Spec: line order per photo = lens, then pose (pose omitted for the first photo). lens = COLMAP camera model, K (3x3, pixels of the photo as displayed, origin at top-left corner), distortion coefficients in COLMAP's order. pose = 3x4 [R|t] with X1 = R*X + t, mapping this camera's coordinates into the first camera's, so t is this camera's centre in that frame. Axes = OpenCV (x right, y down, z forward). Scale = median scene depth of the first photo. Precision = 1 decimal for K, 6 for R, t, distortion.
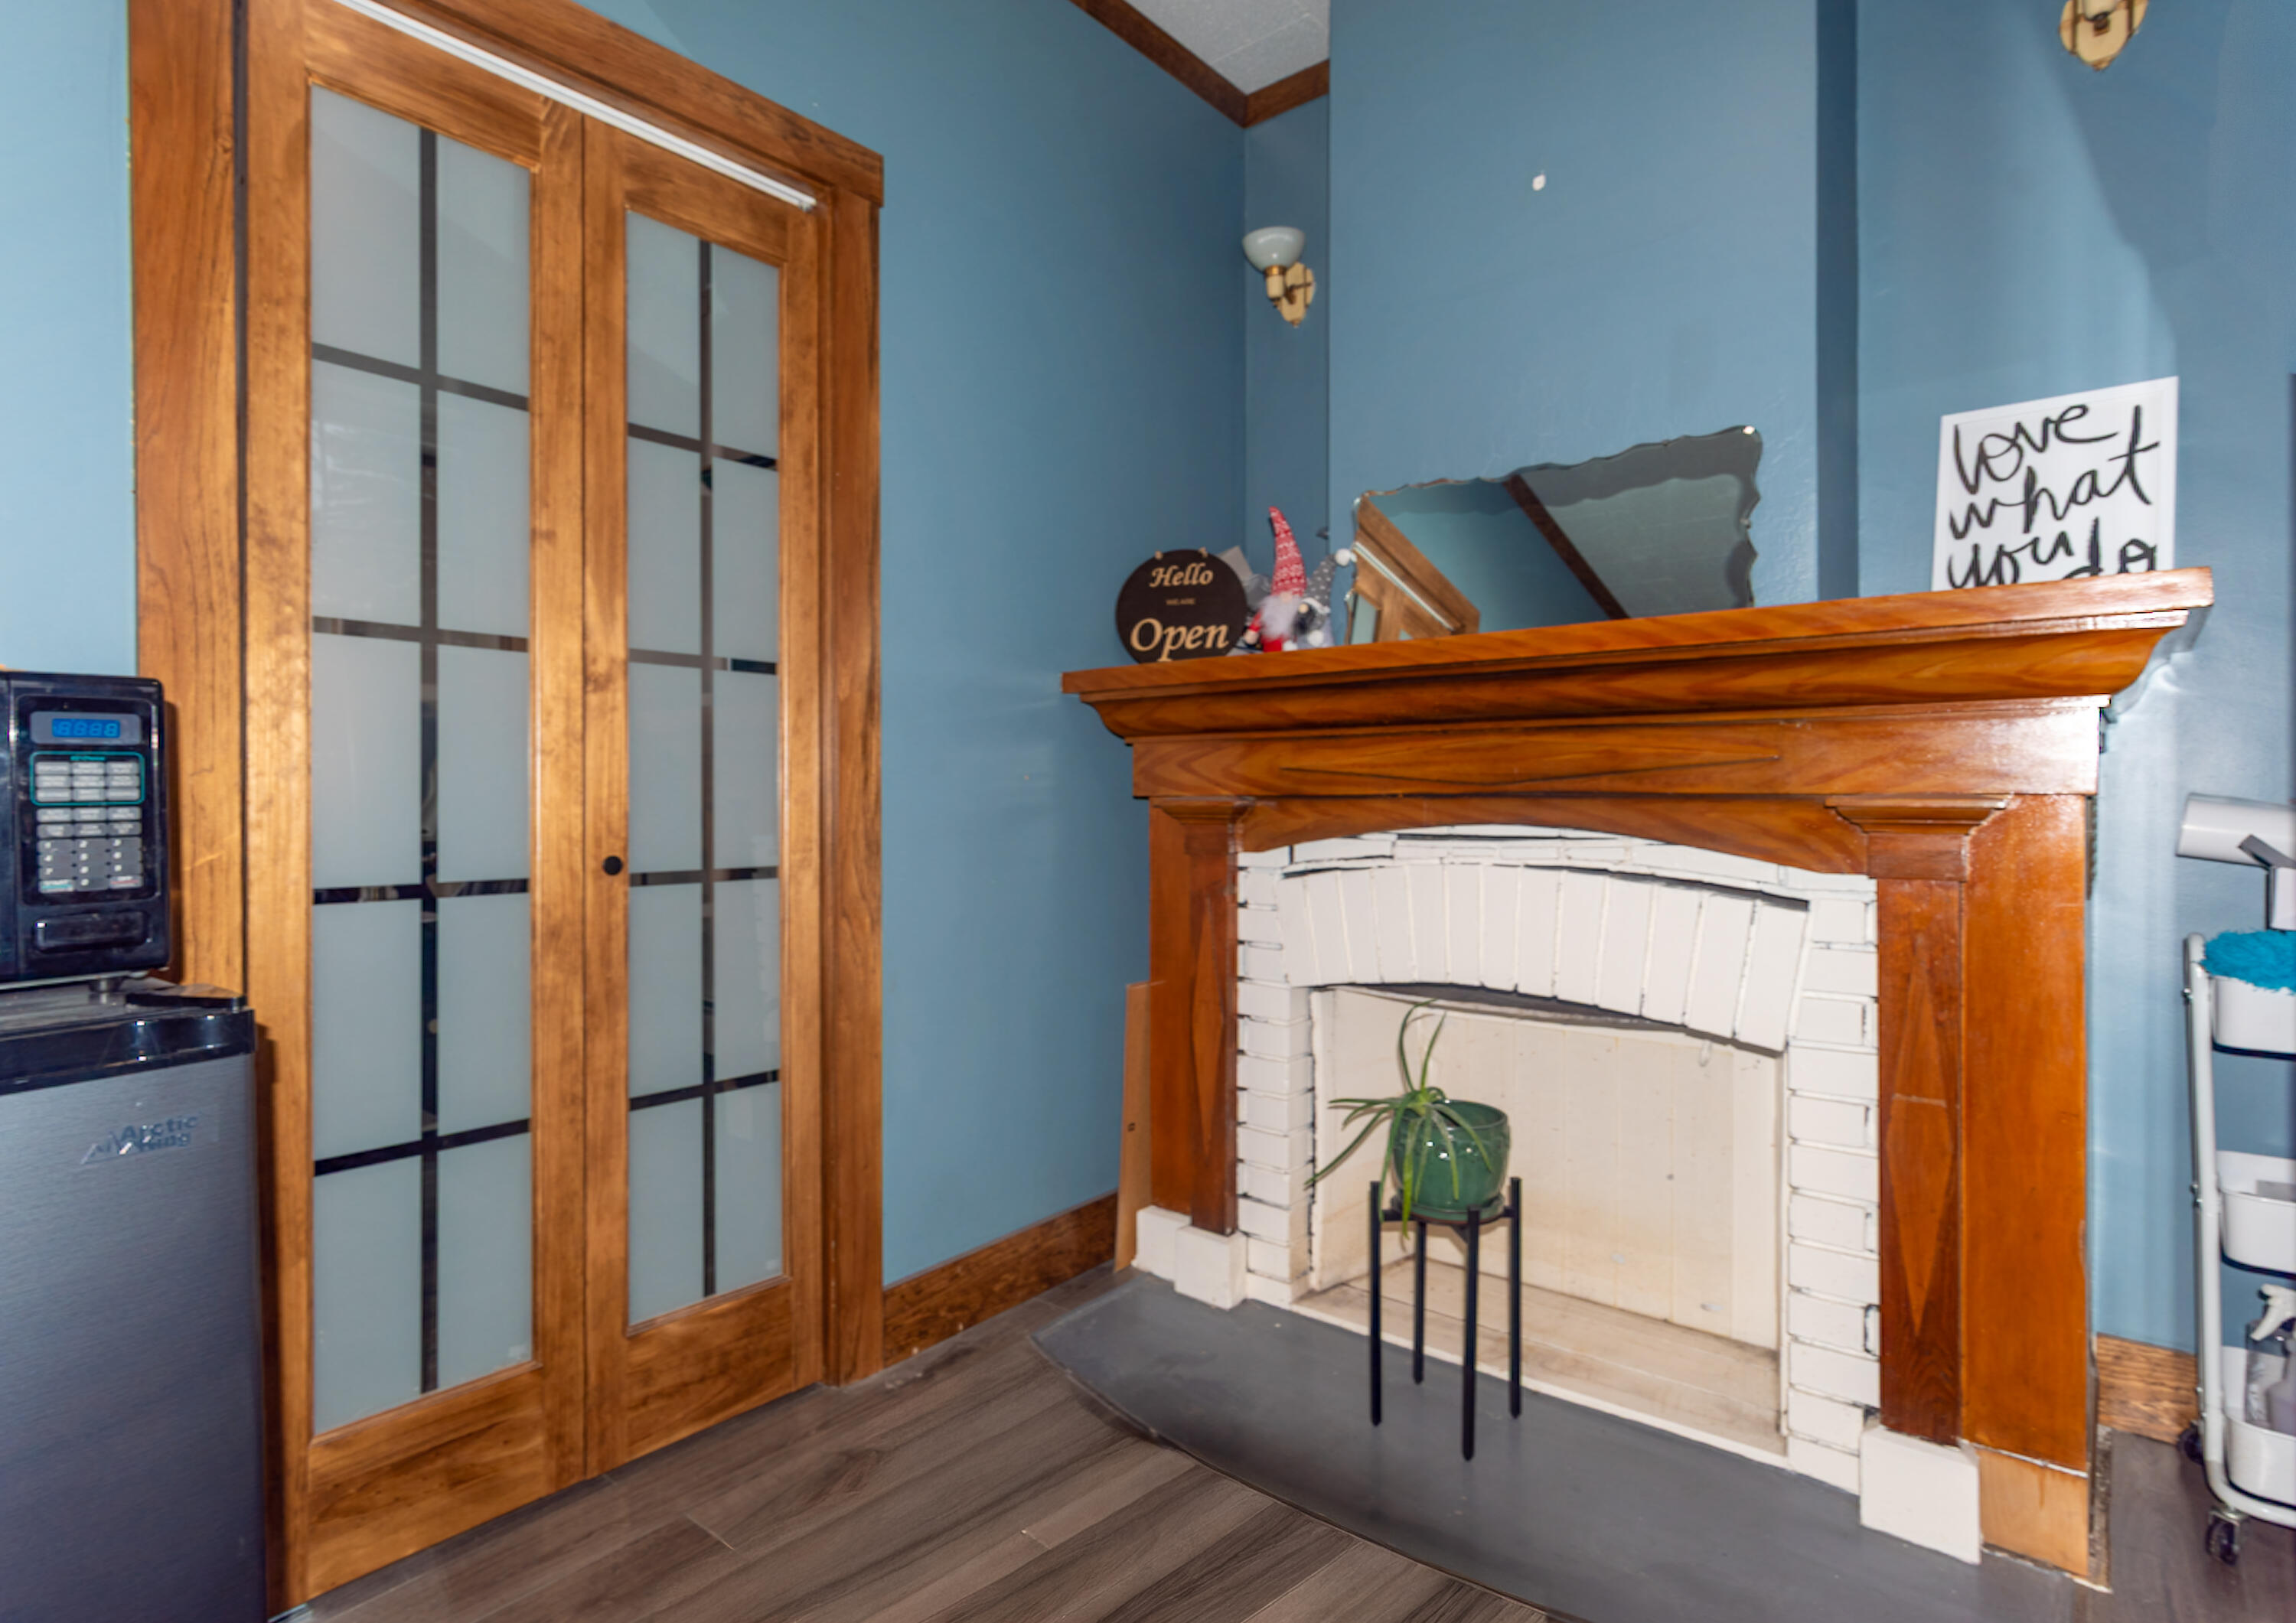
lens RADIAL K [[1228.1, 0, 1148.0], [0, 1228.1, 811.5], [0, 0, 1]] dist [0.003152, 0.000278]
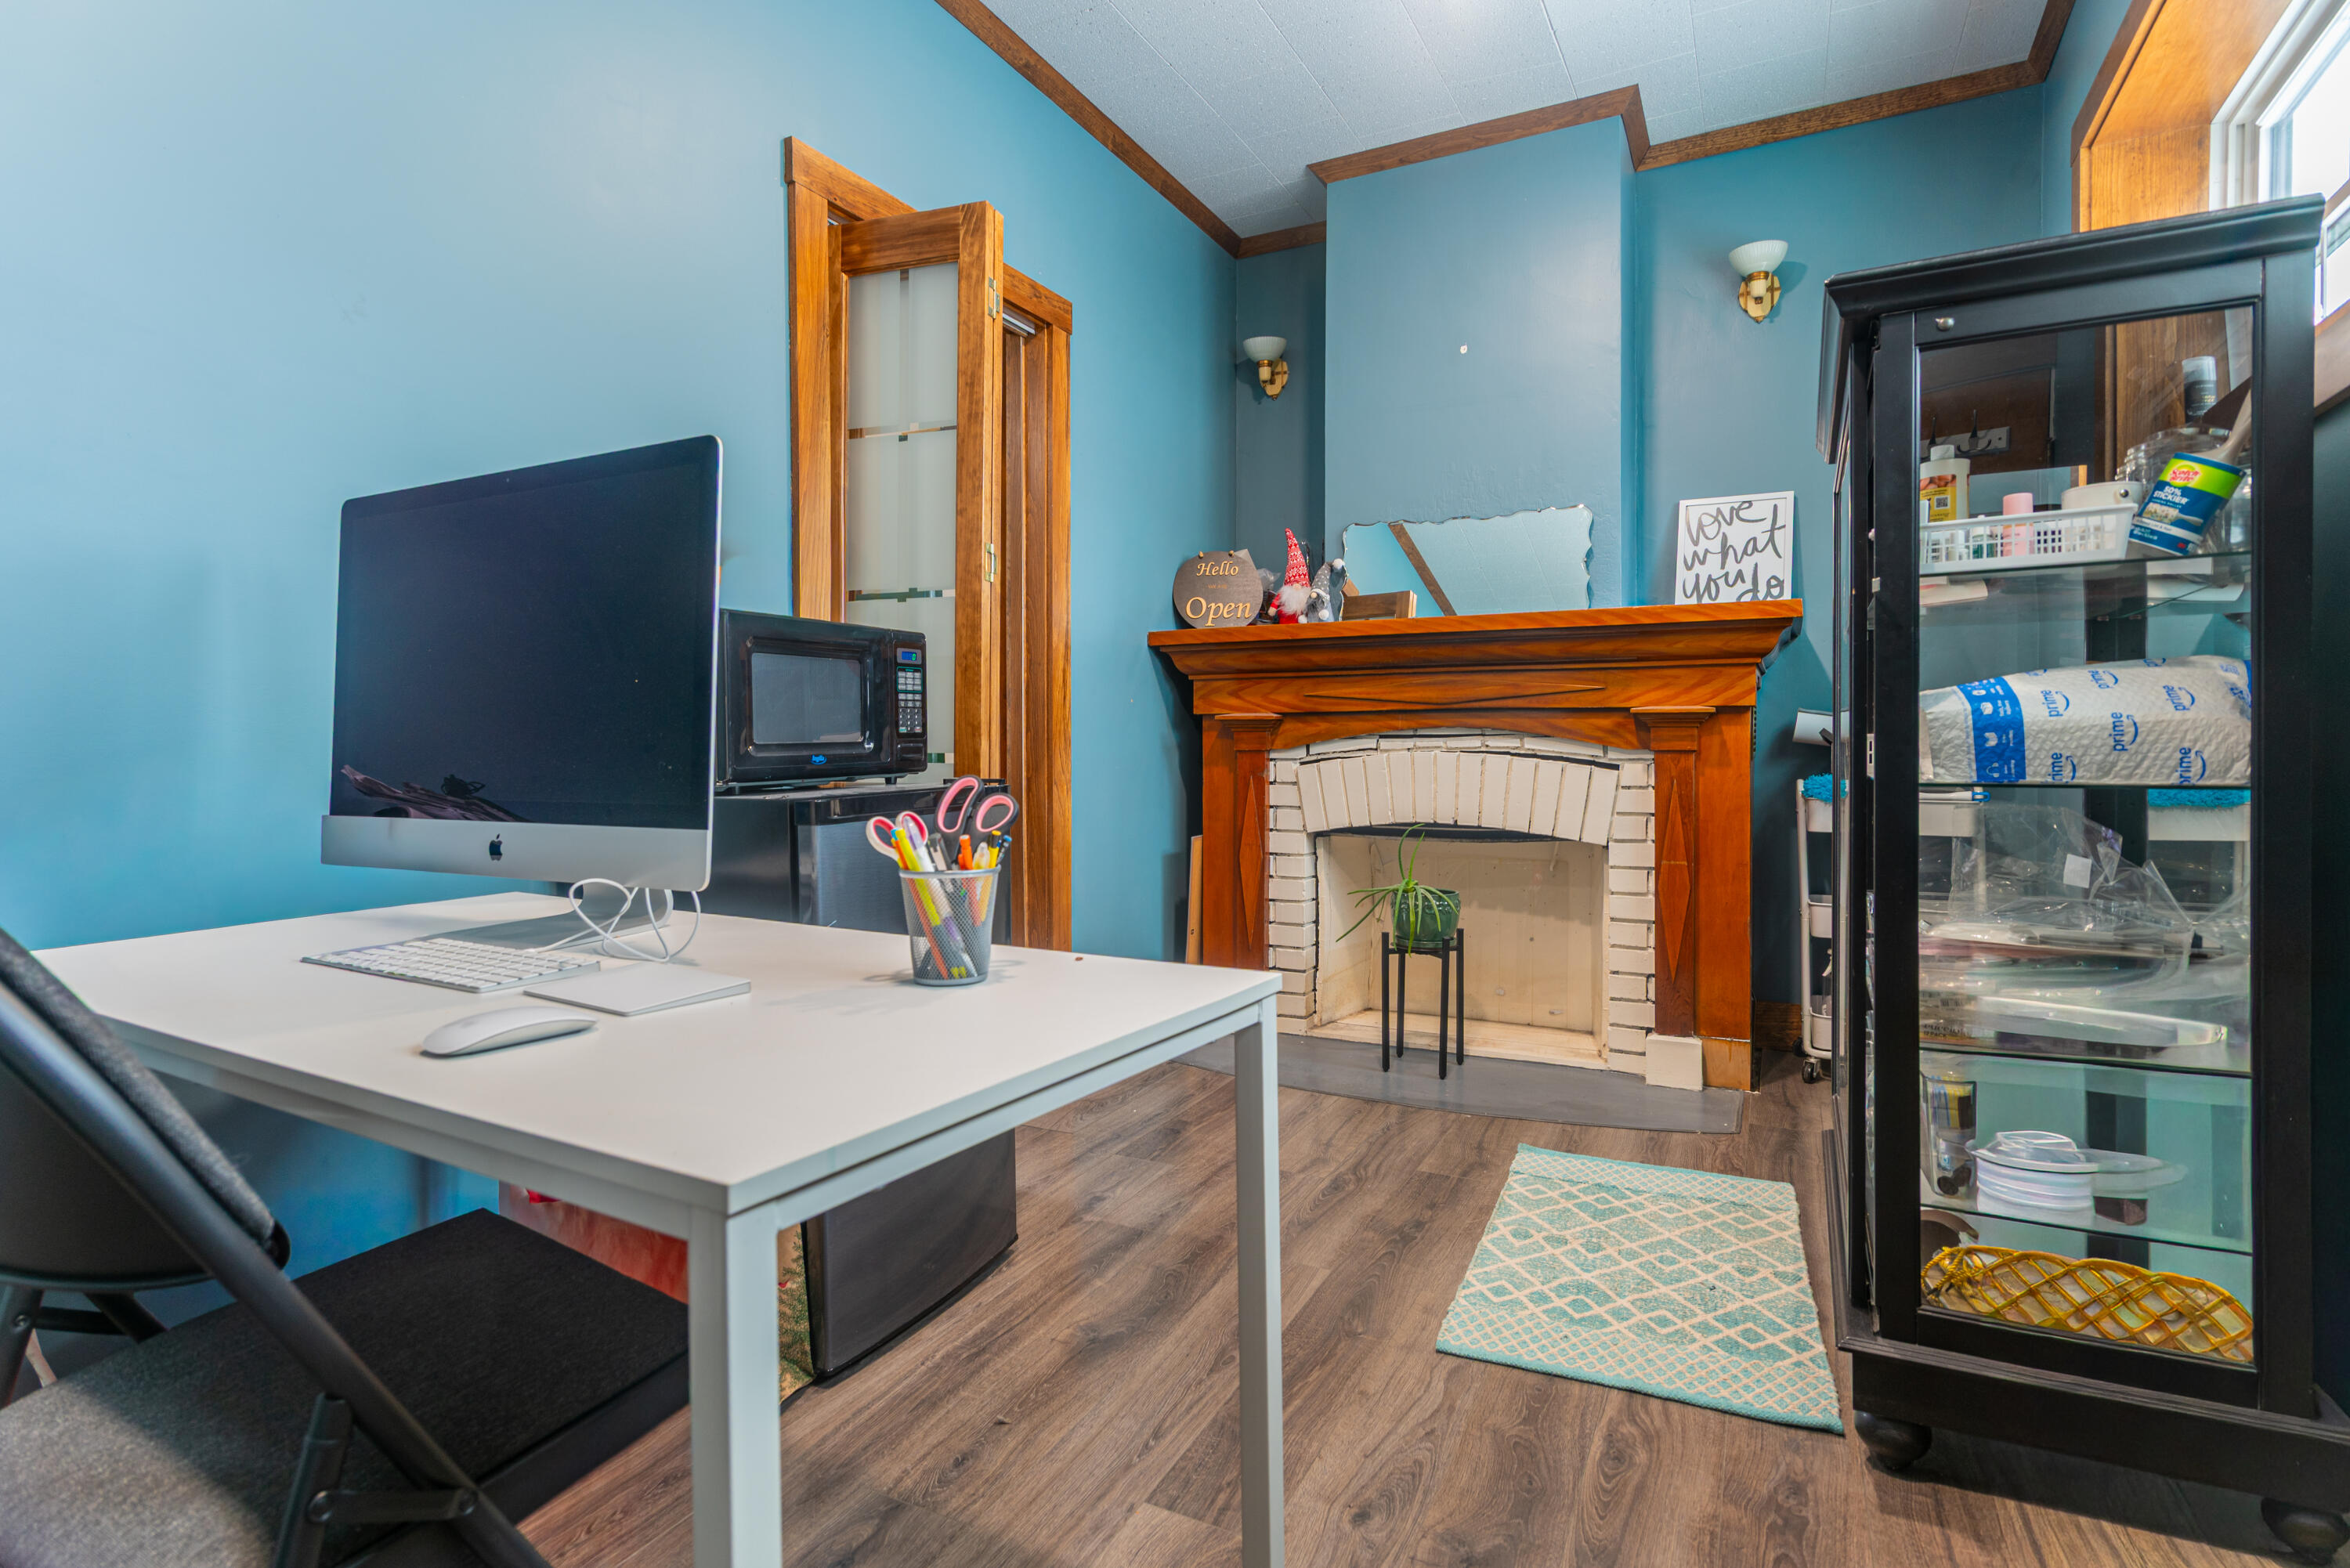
lens RADIAL K [[1142.2, 0, 1170.5], [0, 1142.2, 764.9], [0, 0, 1]] dist [0.000187, -0.000016]
pose [[0.983341, -0.000695, 0.181766, -0.398151], [-0.000437, 0.999981, 0.006189, 0.055047], [-0.181767, -0.006166, 0.983322, -0.518421]]
